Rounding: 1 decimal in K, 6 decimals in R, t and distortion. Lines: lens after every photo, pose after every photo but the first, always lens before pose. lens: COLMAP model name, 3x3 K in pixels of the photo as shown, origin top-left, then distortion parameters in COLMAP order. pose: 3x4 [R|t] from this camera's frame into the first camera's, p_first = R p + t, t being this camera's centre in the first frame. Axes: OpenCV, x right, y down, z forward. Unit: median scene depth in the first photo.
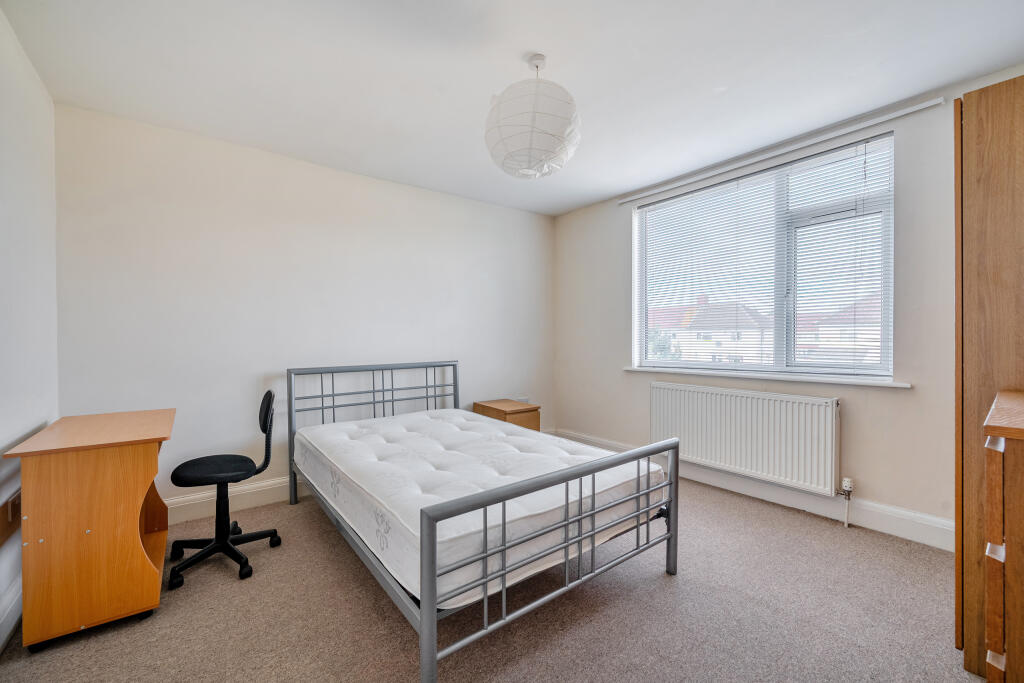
lens RADIAL K [[416.0, 0, 512.0], [0, 416.0, 341.5], [0, 0, 1]] dist [0.000463, 0.000039]
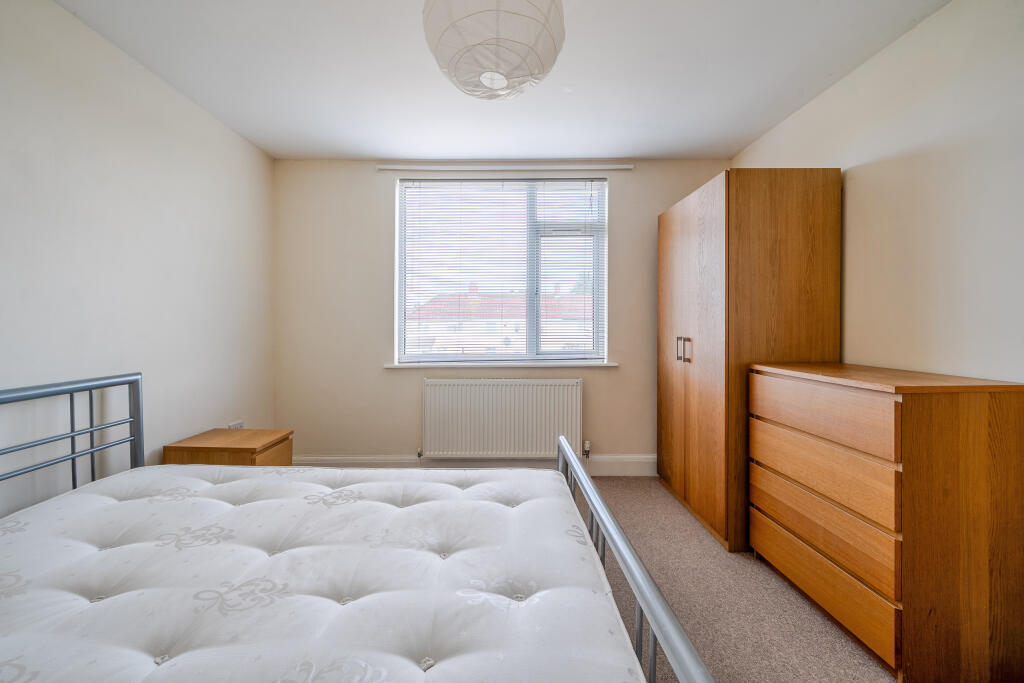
lens RADIAL K [[412.6, 0, 508.7], [0, 412.6, 330.1], [0, 0, 1]] dist [-0.000972, -0.000151]
pose [[0.612879, 0.000283, 0.790177, -0.265665], [0.005460, 0.999975, -0.004594, -0.003231], [-0.790158, 0.007130, 0.612862, 0.328263]]
